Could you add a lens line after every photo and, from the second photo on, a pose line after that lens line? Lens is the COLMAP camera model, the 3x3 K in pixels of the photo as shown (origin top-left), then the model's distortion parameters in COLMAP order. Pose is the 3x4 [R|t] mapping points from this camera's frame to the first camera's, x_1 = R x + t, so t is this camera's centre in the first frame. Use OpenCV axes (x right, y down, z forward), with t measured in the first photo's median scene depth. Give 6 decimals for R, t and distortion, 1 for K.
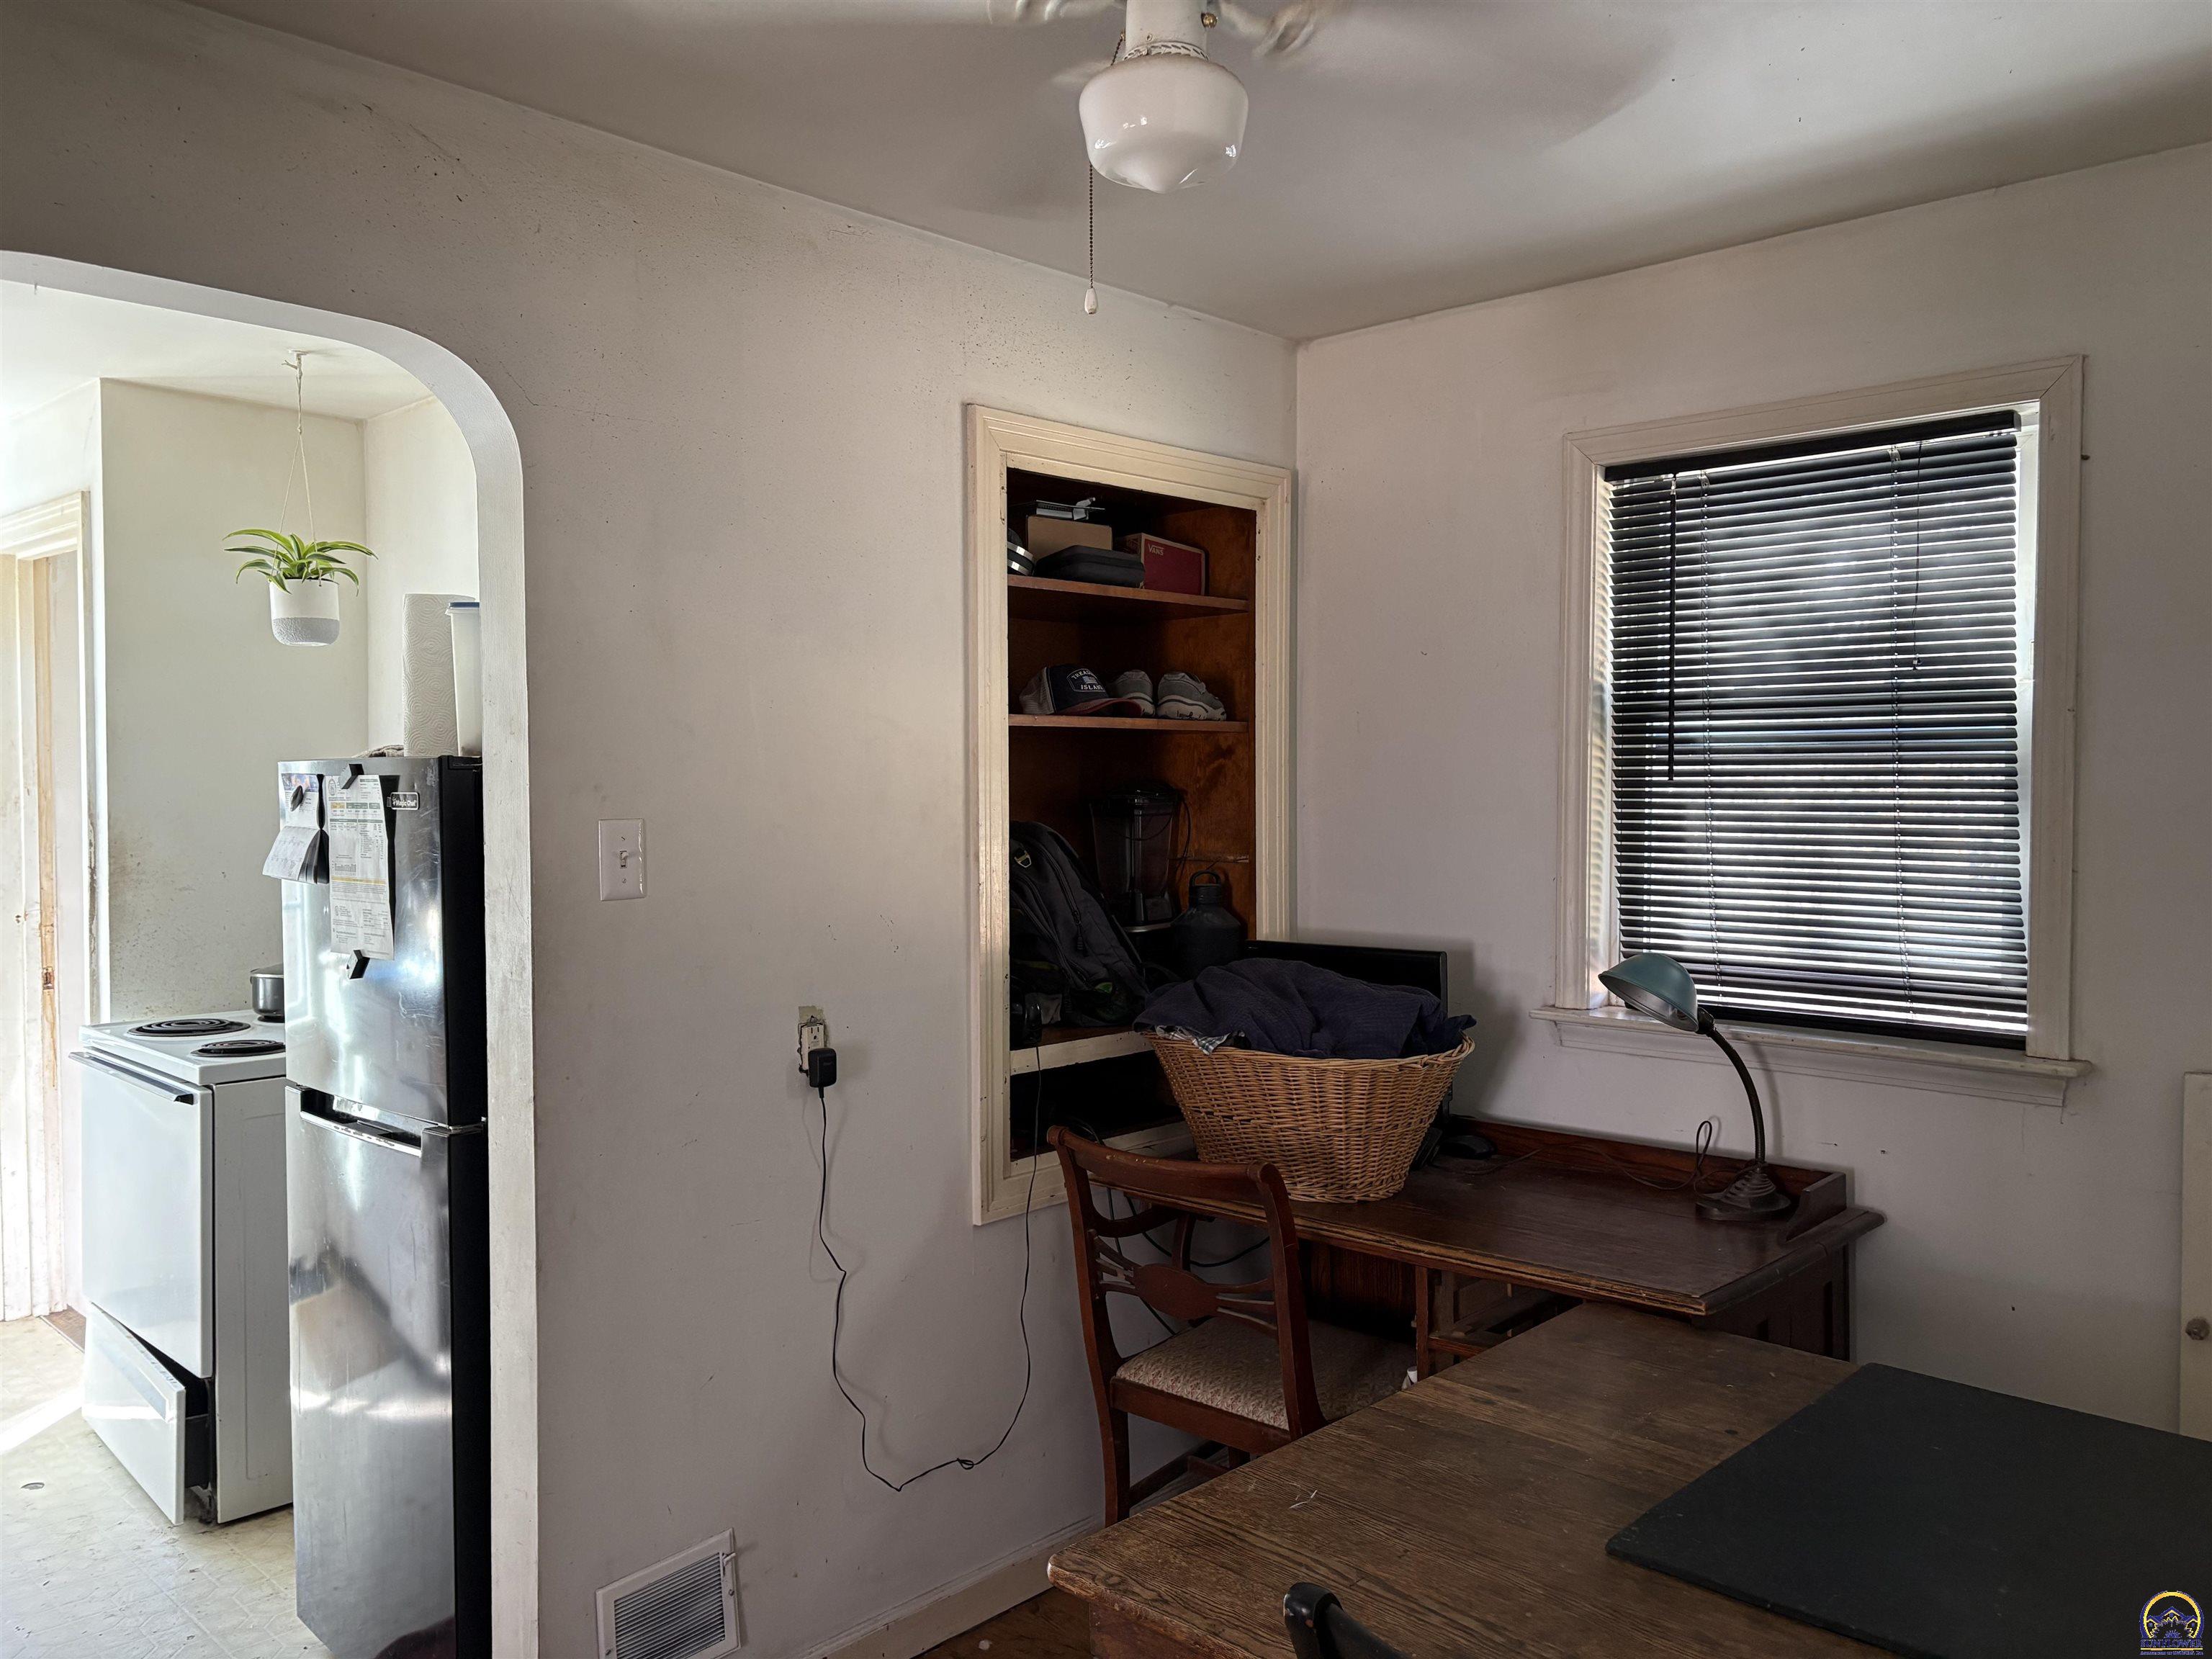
lens RADIAL K [[1700.0, 0, 1102.6], [0, 1700.0, 824.2], [0, 0, 1]] dist [0.062368, -0.051973]
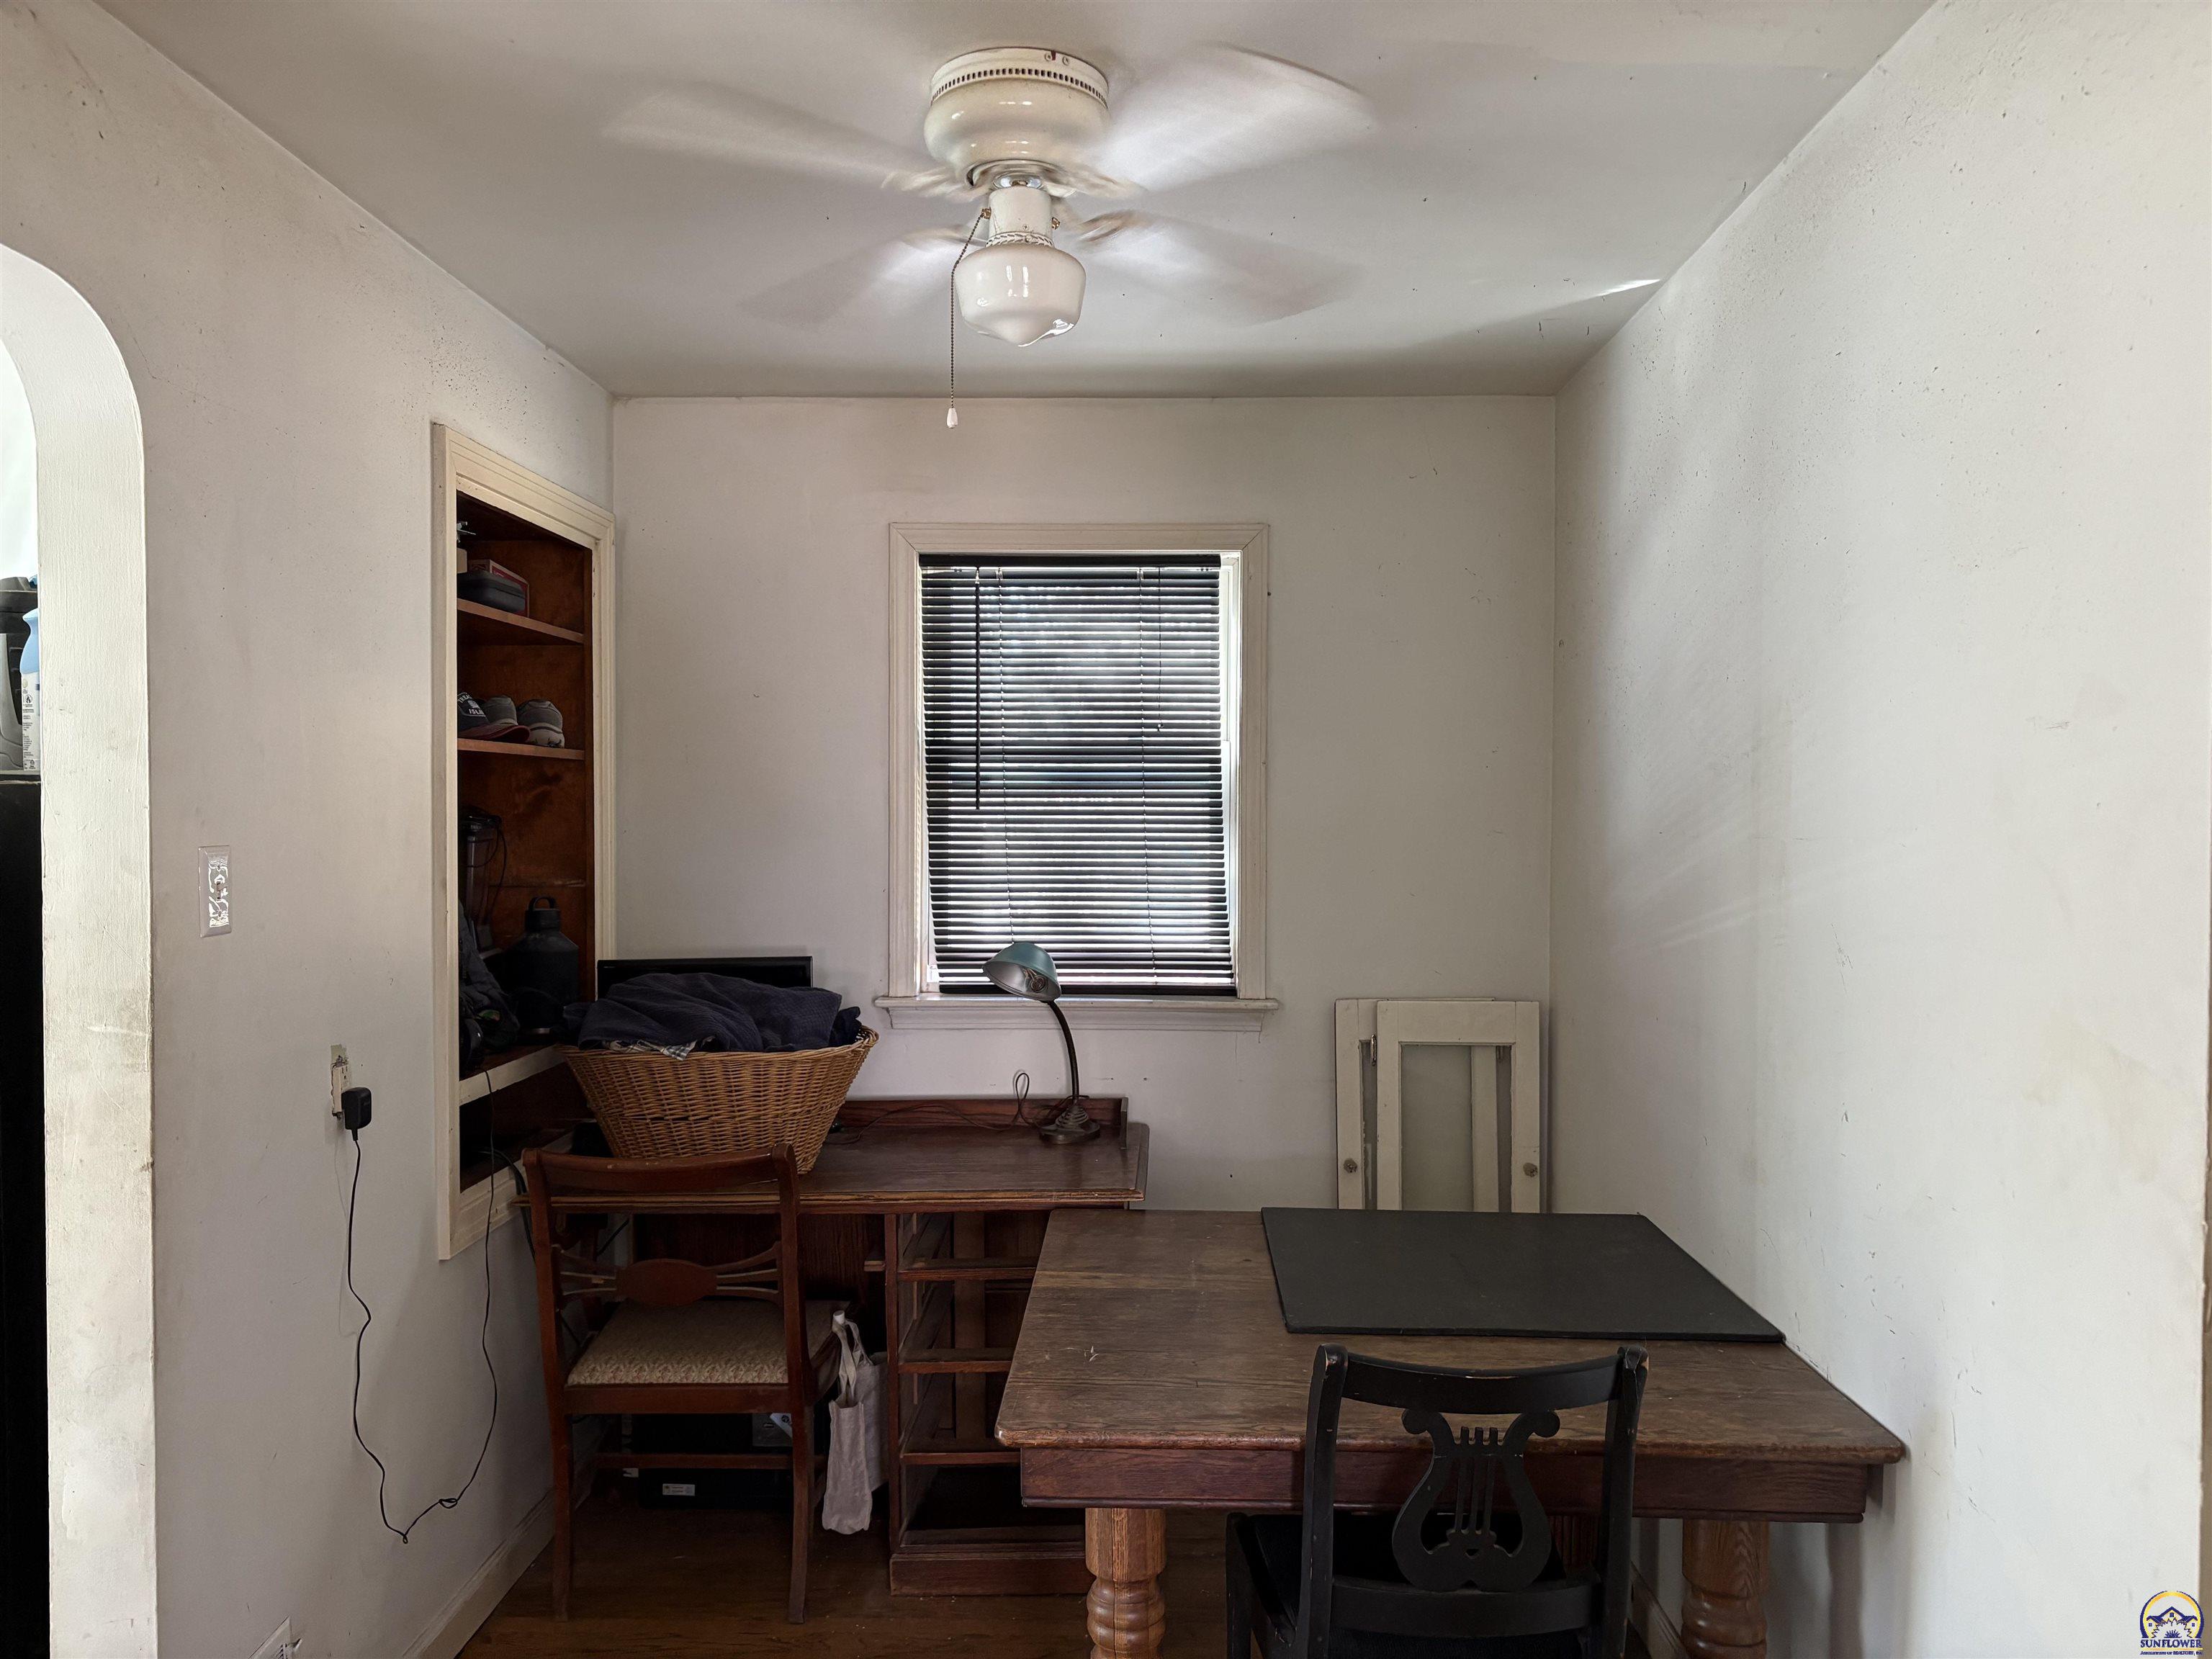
lens RADIAL K [[1700.0, 0, 1106.8], [0, 1700.0, 834.9], [0, 0, 1]] dist [0.062368, -0.051973]
pose [[0.736426, -0.005940, 0.676492, -0.458704], [0.013591, 0.999890, -0.006014, 0.002160], [-0.676382, 0.013623, 0.736425, 0.012842]]
